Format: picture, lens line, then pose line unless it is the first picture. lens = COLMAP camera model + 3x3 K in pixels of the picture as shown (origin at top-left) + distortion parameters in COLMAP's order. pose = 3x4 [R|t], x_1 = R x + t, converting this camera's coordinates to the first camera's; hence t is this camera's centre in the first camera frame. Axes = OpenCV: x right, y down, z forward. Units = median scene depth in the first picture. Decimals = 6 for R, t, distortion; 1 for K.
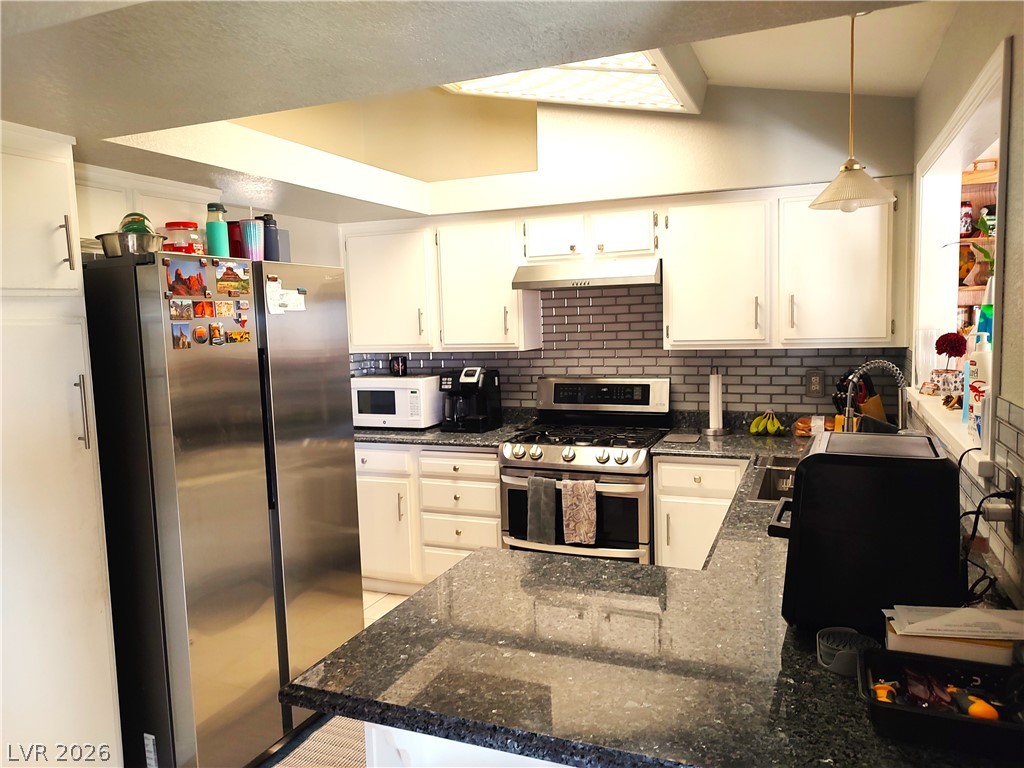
lens RADIAL K [[727.9, 0, 511.6], [0, 727.9, 383.3], [0, 0, 1]] dist [0.035161, -0.033659]
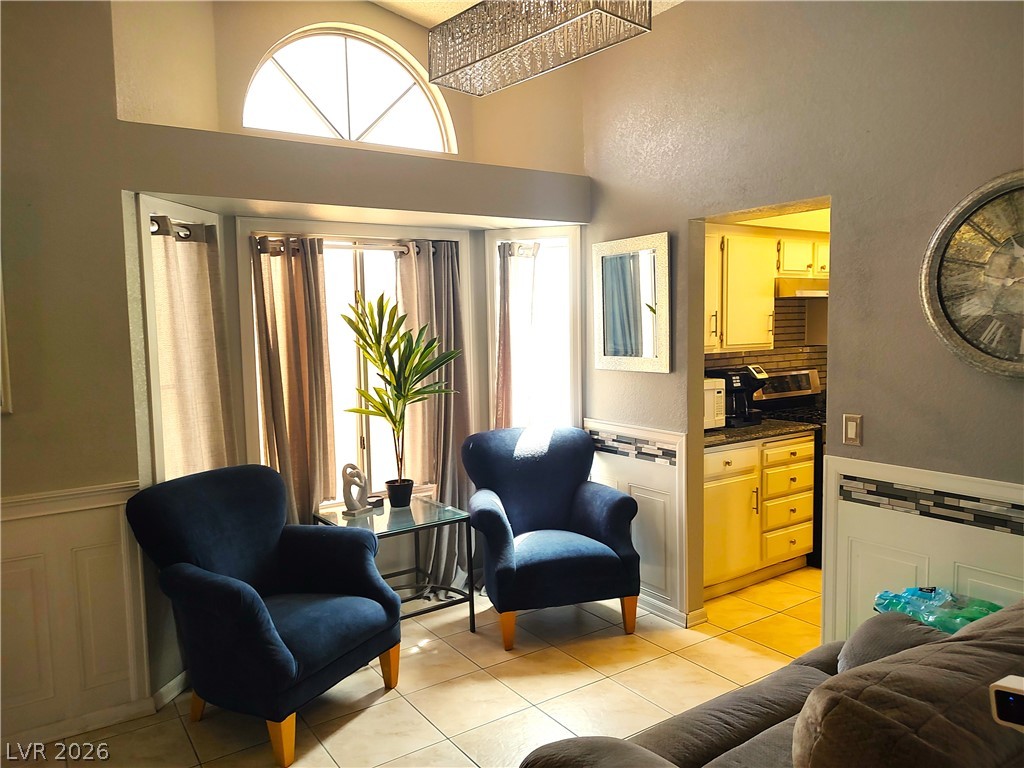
lens RADIAL K [[727.9, 0, 513.1], [0, 727.9, 384.3], [0, 0, 1]] dist [0.035161, -0.033659]
pose [[0.540290, -0.049234, 0.840038, -1.296422], [0.082589, 0.996570, 0.005289, -0.031862], [-0.837416, 0.066521, 0.542502, 0.770193]]
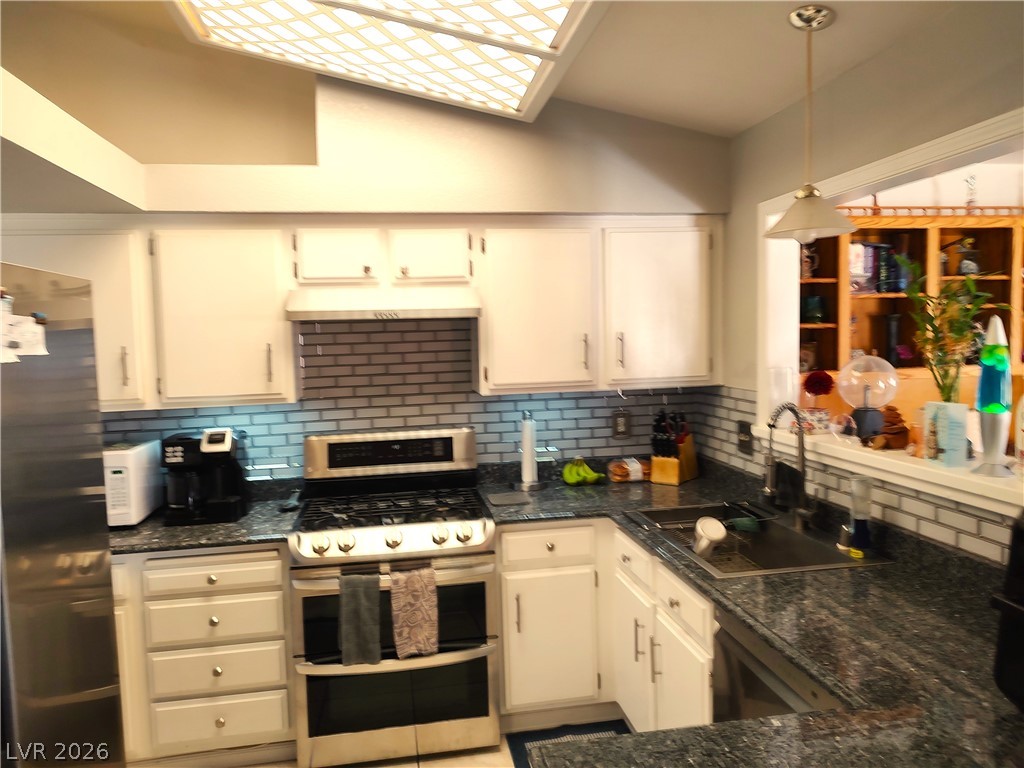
lens RADIAL K [[727.9, 0, 512.1], [0, 727.9, 384.0], [0, 0, 1]] dist [0.035161, -0.033659]
pose [[0.847825, -0.031824, 0.529320, -0.203081], [0.056050, 0.997984, -0.029776, -0.031707], [-0.527306, 0.054913, 0.847899, 0.264454]]
